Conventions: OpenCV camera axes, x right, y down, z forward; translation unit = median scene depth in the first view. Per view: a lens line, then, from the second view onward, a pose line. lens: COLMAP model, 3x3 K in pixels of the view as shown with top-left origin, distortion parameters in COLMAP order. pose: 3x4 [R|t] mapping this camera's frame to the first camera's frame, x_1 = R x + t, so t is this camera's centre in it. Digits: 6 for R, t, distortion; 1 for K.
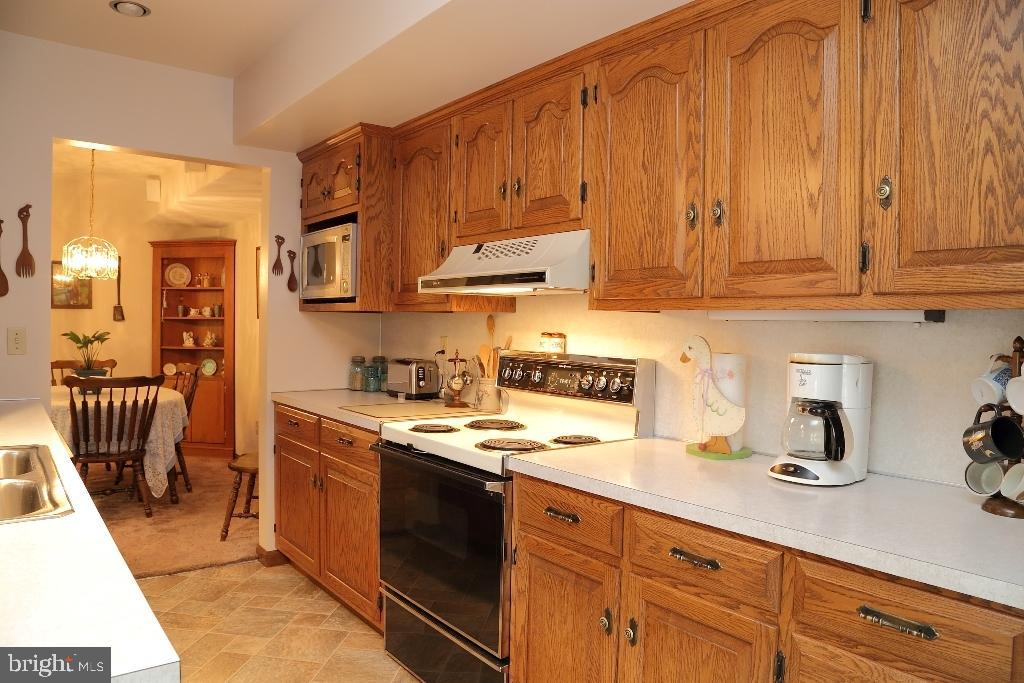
lens RADIAL K [[708.7, 0, 512.0], [0, 708.7, 341.5], [0, 0, 1]] dist [-0.123394, 0.059266]
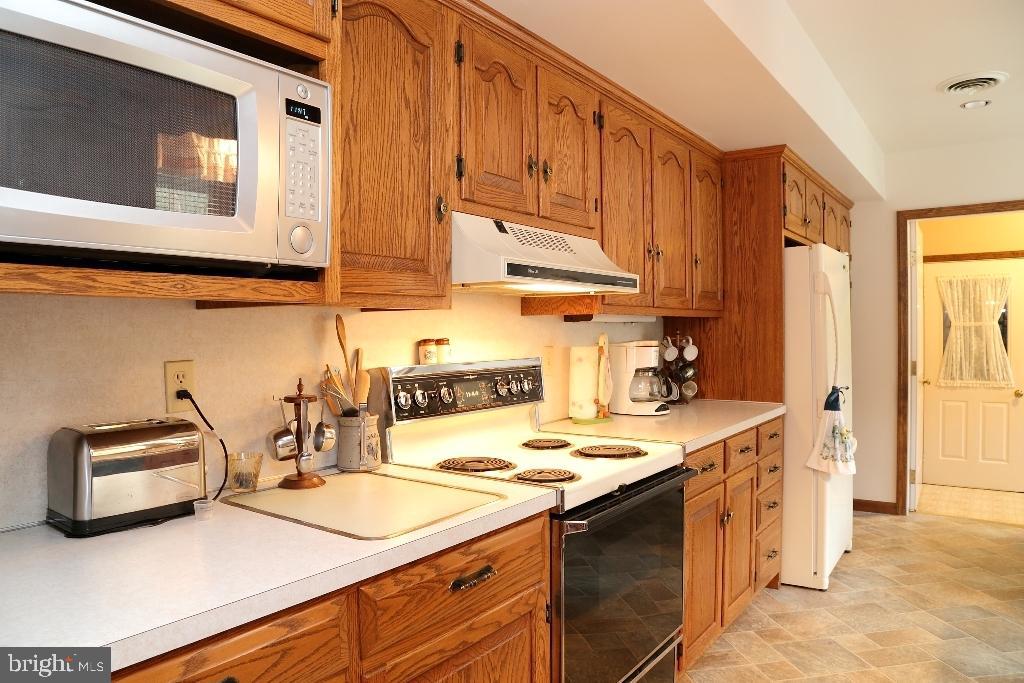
lens RADIAL K [[708.7, 0, 512.0], [0, 708.7, 341.5], [0, 0, 1]] dist [-0.123394, 0.059266]
pose [[-0.275713, -0.024442, 0.960929, -0.814108], [0.030444, 0.998953, 0.034145, -0.042489], [-0.960758, 0.038669, -0.274680, 1.177677]]
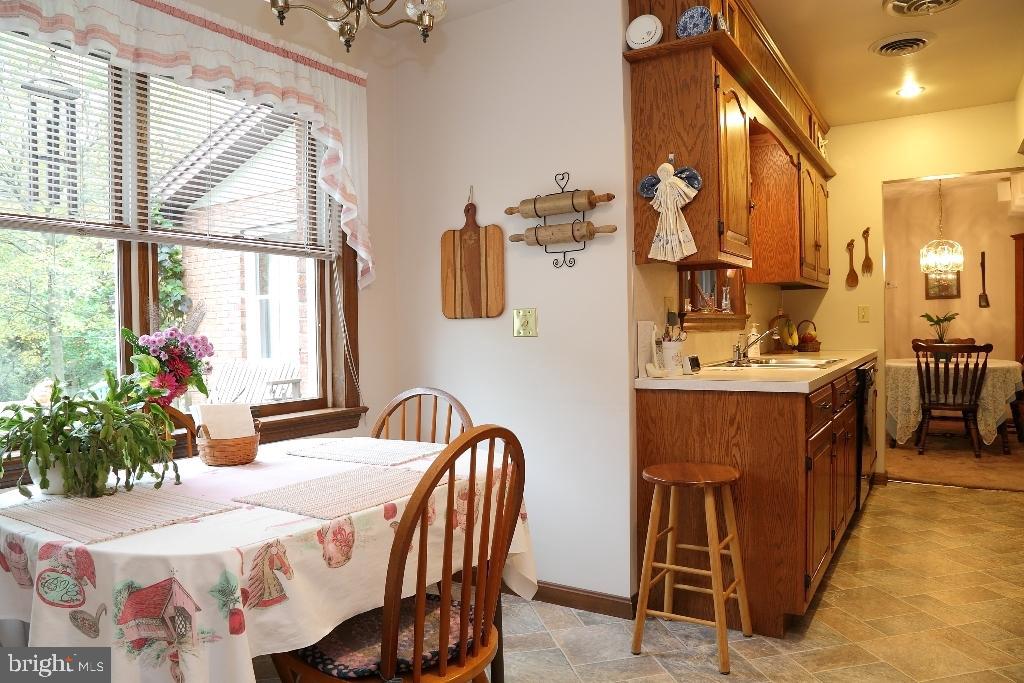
lens RADIAL K [[708.7, 0, 512.0], [0, 708.7, 341.5], [0, 0, 1]] dist [-0.123394, 0.059266]
pose [[0.345432, -0.003731, -0.938436, 0.558206], [0.000085, 0.999992, -0.003945, 0.079281], [0.938444, 0.001283, 0.345430, -0.379432]]
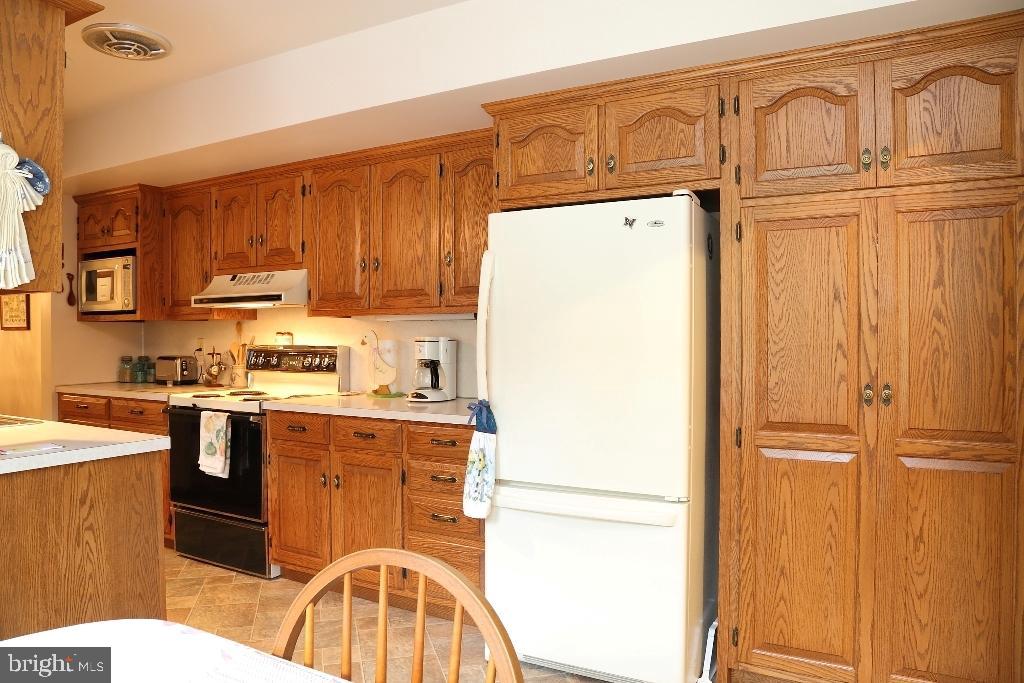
lens RADIAL K [[708.7, 0, 512.0], [0, 708.7, 341.5], [0, 0, 1]] dist [-0.123394, 0.059266]
pose [[0.923344, -0.023351, 0.383263, -0.070436], [0.028467, 0.999565, -0.007681, 0.034780], [-0.382917, 0.018003, 0.923607, -0.612114]]
